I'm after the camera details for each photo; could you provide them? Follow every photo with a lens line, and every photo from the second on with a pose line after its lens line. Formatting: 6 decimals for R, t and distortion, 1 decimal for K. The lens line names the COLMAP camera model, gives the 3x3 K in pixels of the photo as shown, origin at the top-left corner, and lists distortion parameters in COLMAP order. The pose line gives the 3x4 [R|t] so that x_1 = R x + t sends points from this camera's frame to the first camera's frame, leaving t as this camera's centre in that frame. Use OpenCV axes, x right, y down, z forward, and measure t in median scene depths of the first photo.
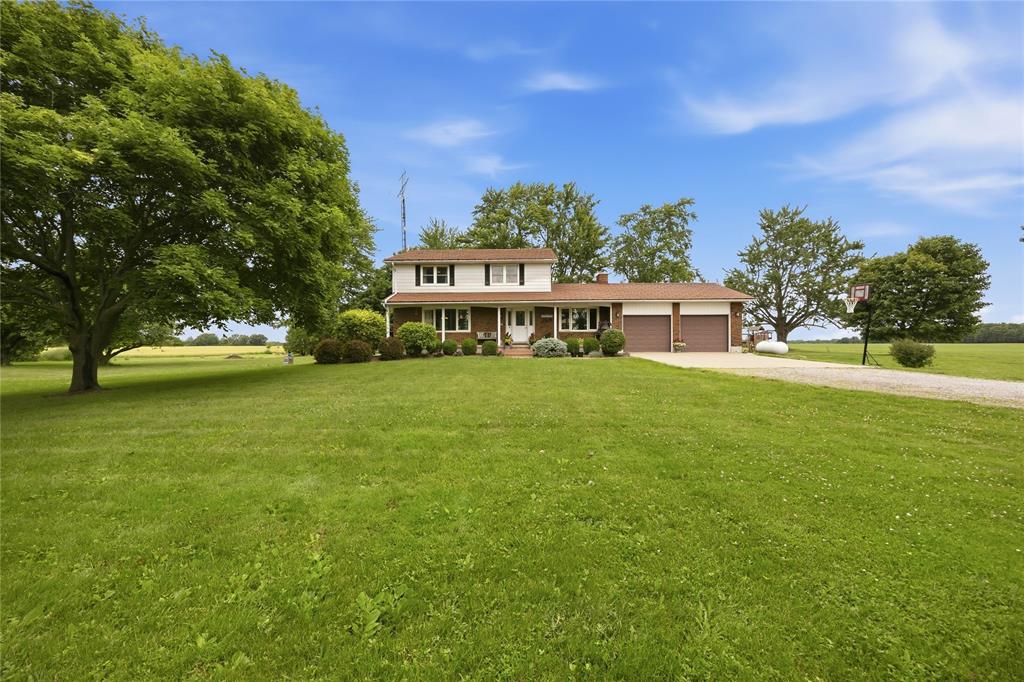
lens RADIAL K [[408.7, 0, 509.8], [0, 408.7, 344.9], [0, 0, 1]] dist [-0.000721, -0.000129]
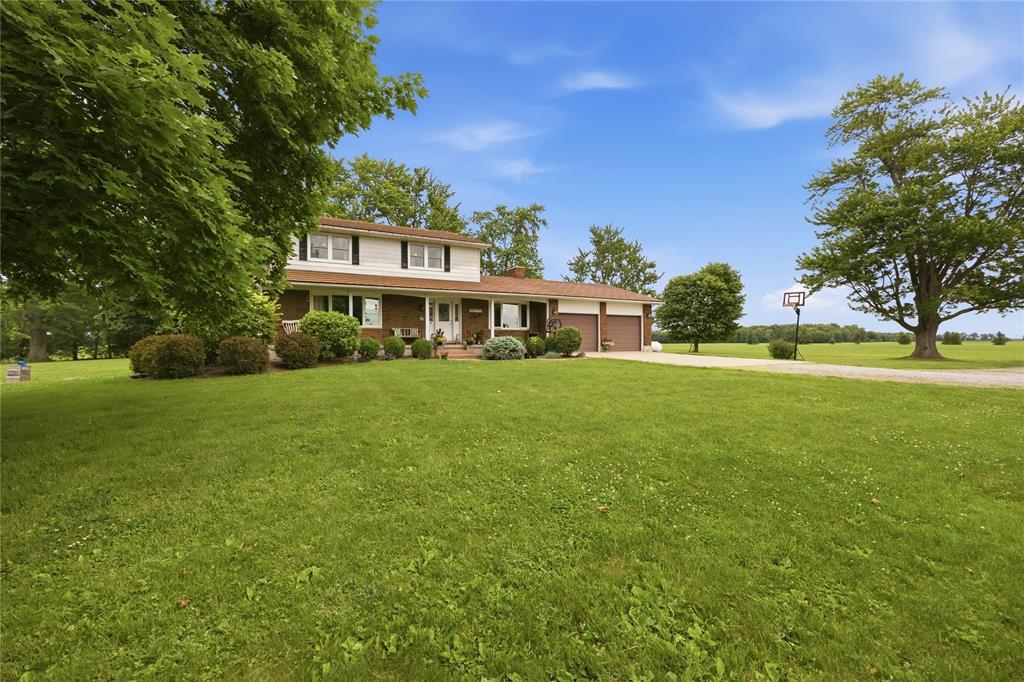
lens RADIAL K [[408.7, 0, 509.8], [0, 408.7, 344.9], [0, 0, 1]] dist [-0.000721, -0.000129]
pose [[0.876134, -0.001522, 0.482066, -0.267434], [0.001897, 0.999998, -0.000292, 0.001048], [-0.482064, 0.001170, 0.876135, 0.229593]]
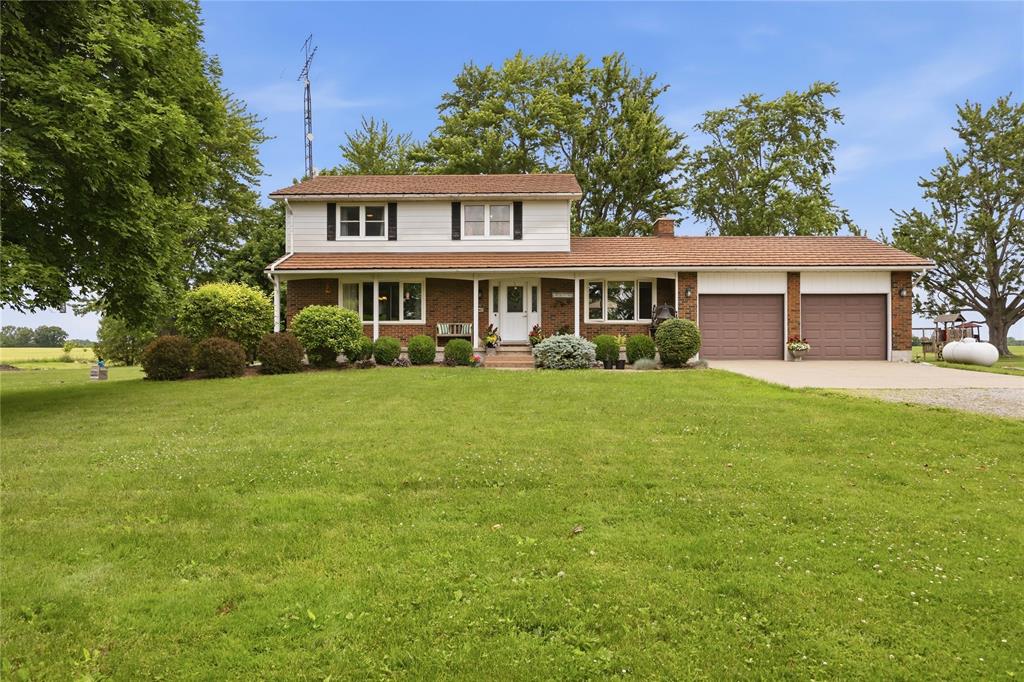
lens RADIAL K [[749.0, 0, 512.0], [0, 749.0, 341.0], [0, 0, 1]] dist [-0.000530, -0.004202]
pose [[0.999997, 0.002614, -0.000295, 0.022912], [-0.002616, 0.999965, -0.008004, 0.000157], [0.000274, 0.008005, 0.999968, -0.020120]]
